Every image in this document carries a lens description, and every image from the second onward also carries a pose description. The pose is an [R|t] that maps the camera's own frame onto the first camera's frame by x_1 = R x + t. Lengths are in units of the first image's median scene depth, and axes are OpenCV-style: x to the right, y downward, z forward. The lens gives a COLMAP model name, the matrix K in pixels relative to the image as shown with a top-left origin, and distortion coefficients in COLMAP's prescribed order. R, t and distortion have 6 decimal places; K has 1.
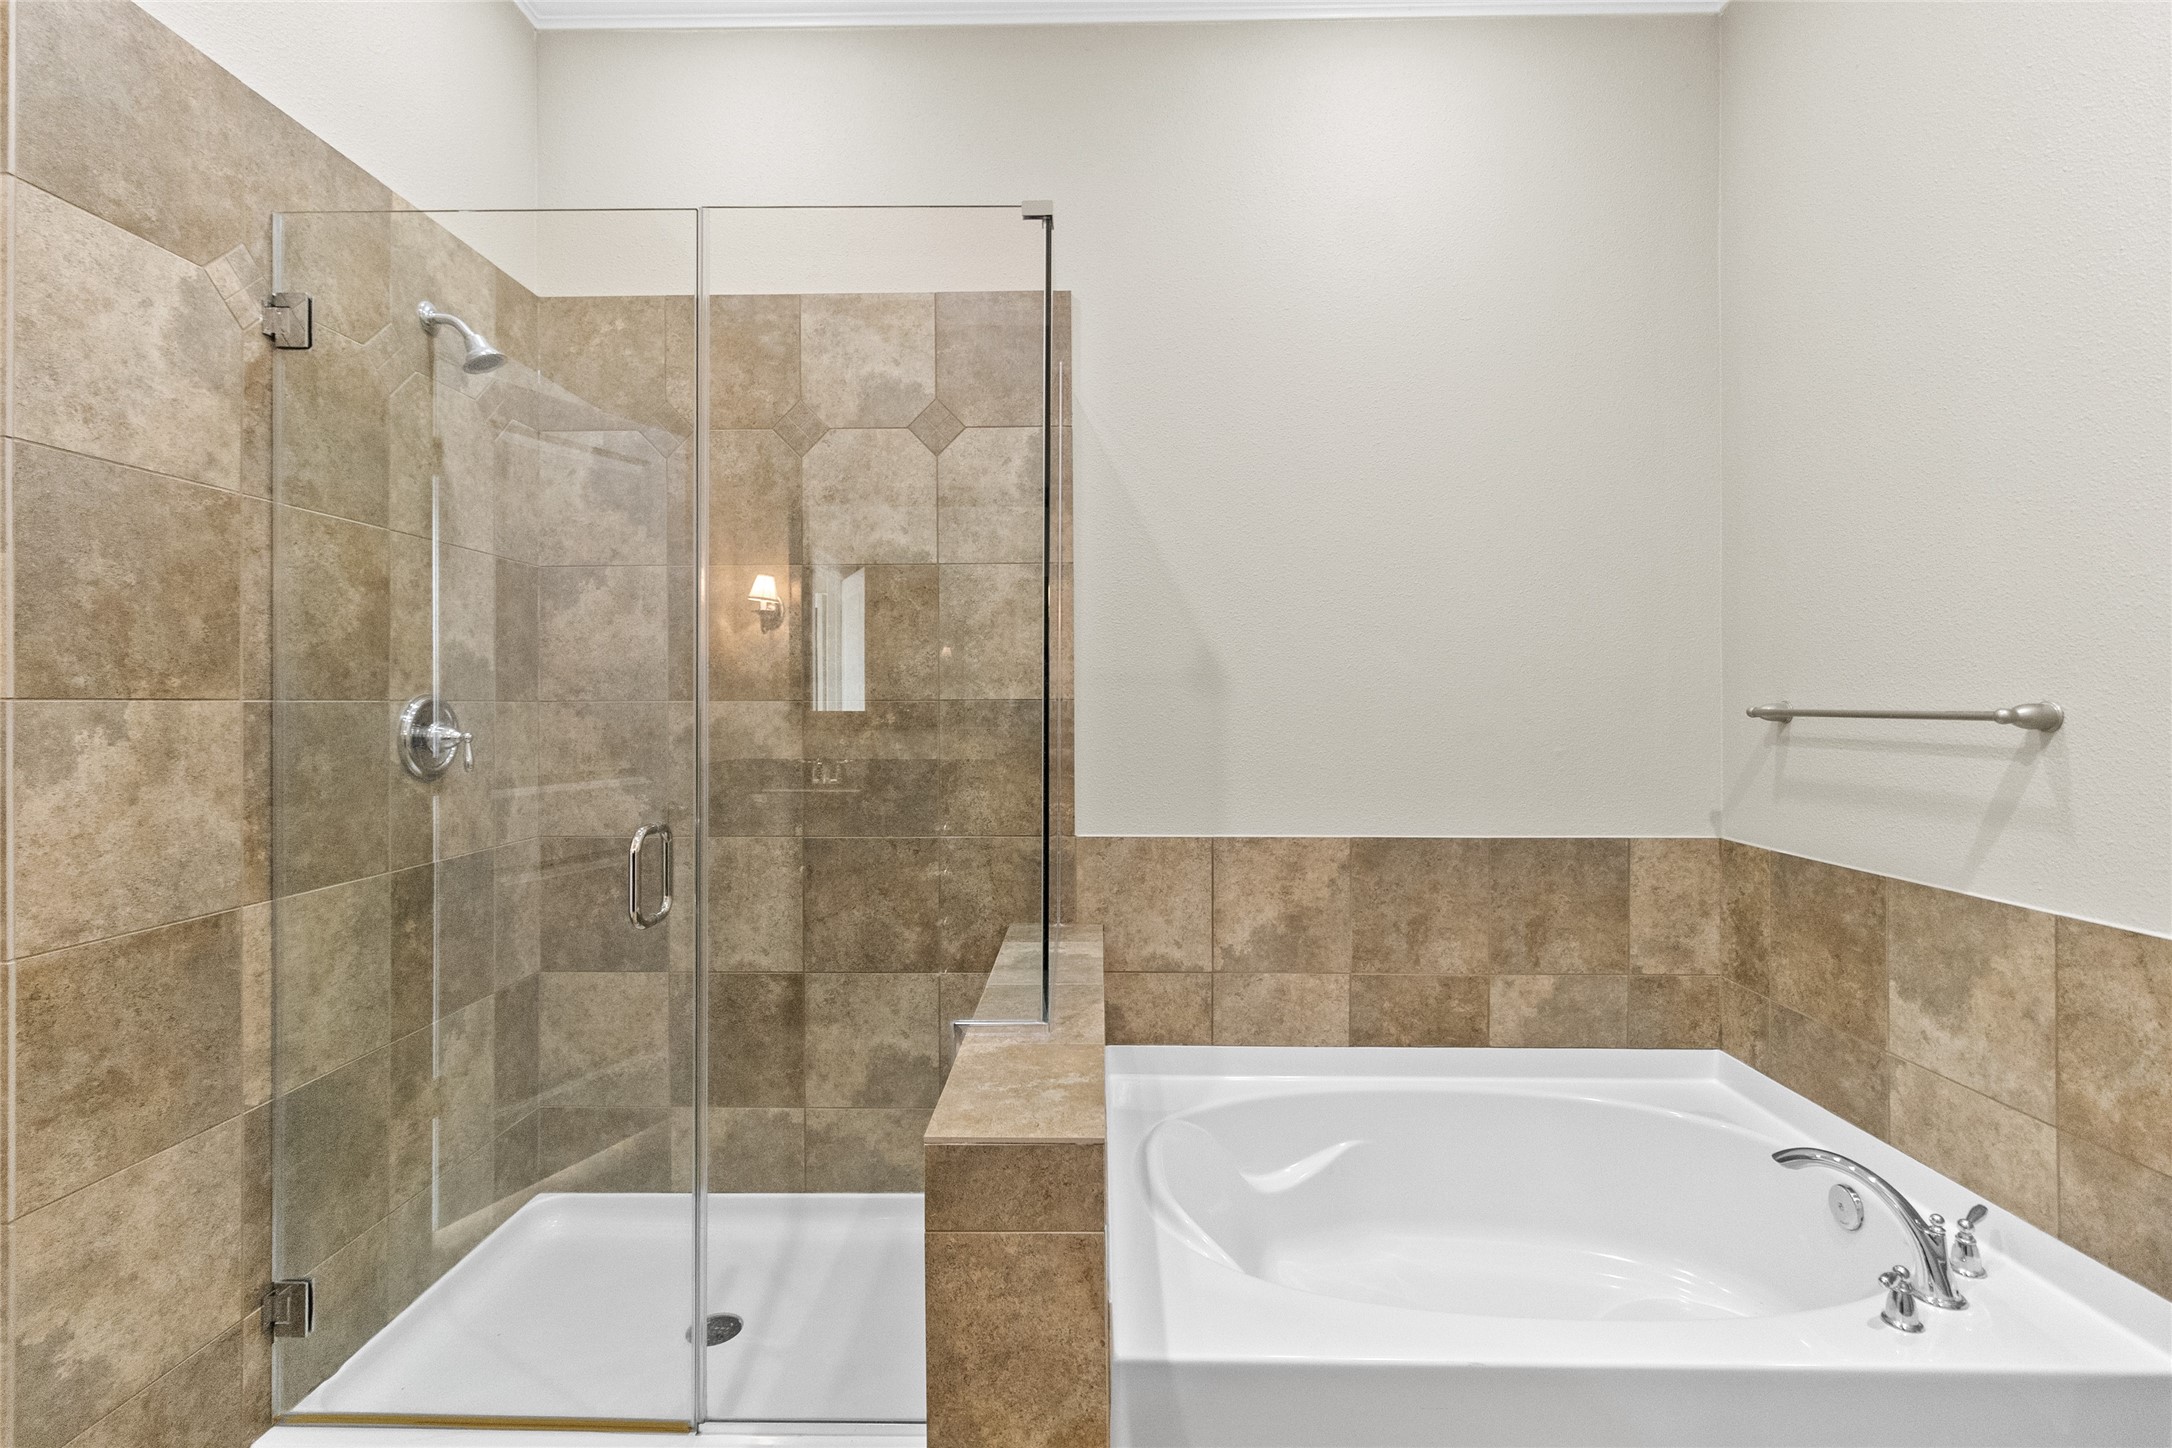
lens RADIAL K [[992.5, 0, 1084.4], [0, 992.5, 702.8], [0, 0, 1]] dist [0.000547, 0.000362]
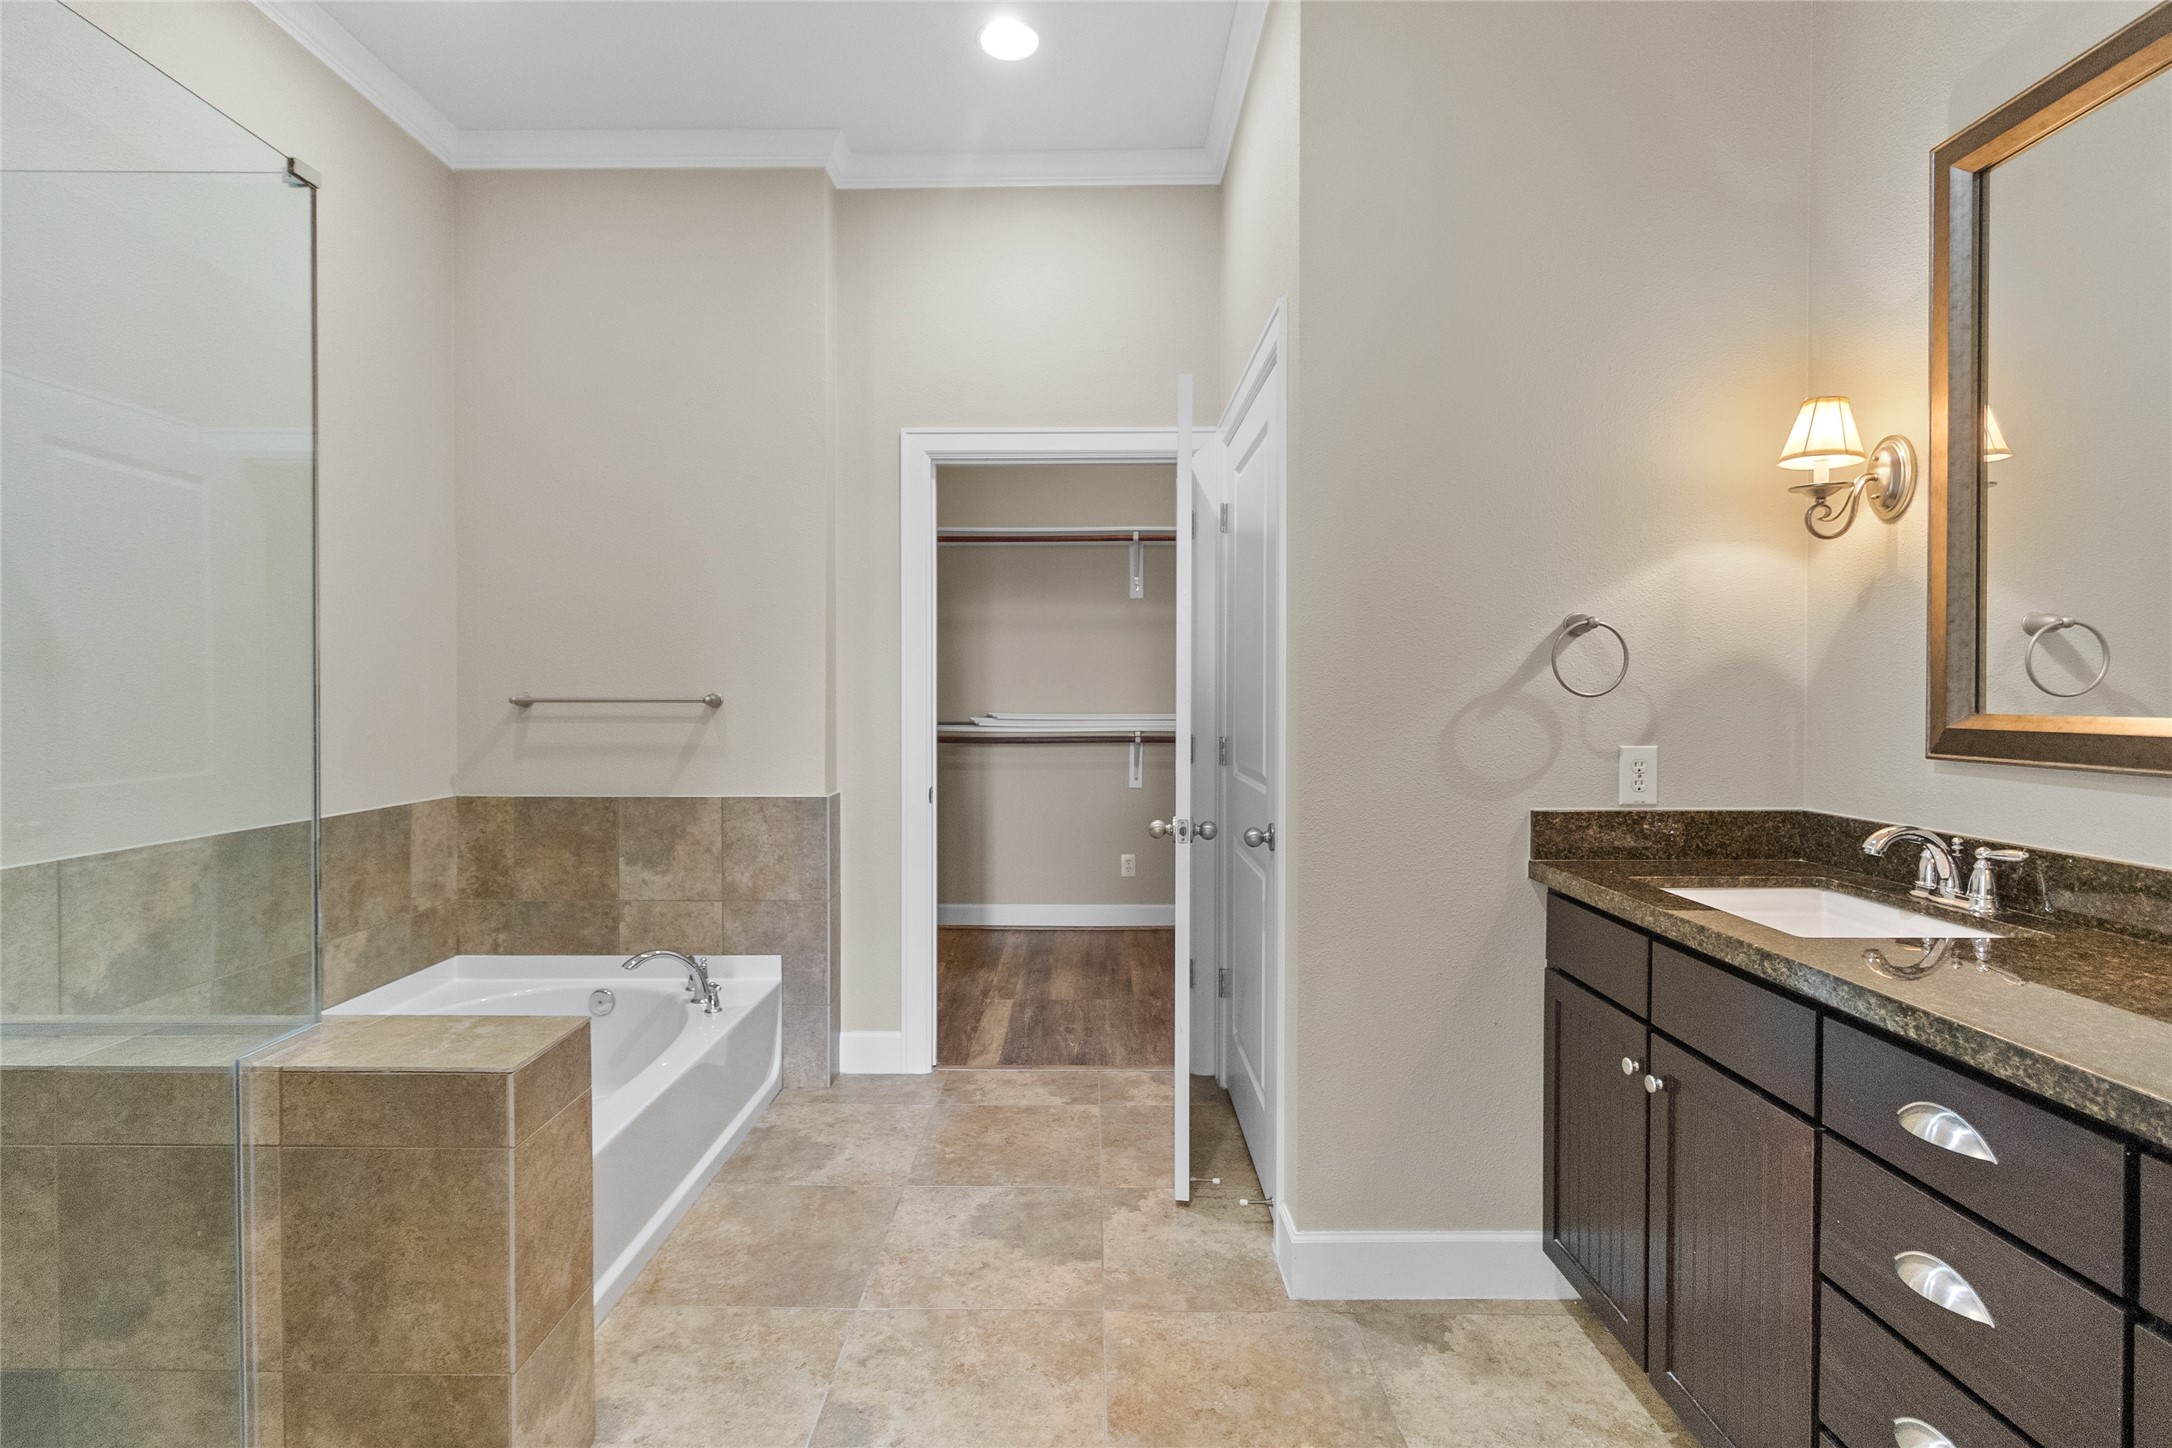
lens RADIAL K [[992.5, 0, 1084.4], [0, 992.5, 702.8], [0, 0, 1]] dist [0.000547, 0.000362]
pose [[-0.014515, -0.009361, 0.999851, -0.772630], [0.000823, 0.999956, 0.009374, 0.000593], [-0.999894, 0.000959, -0.014506, 0.203526]]
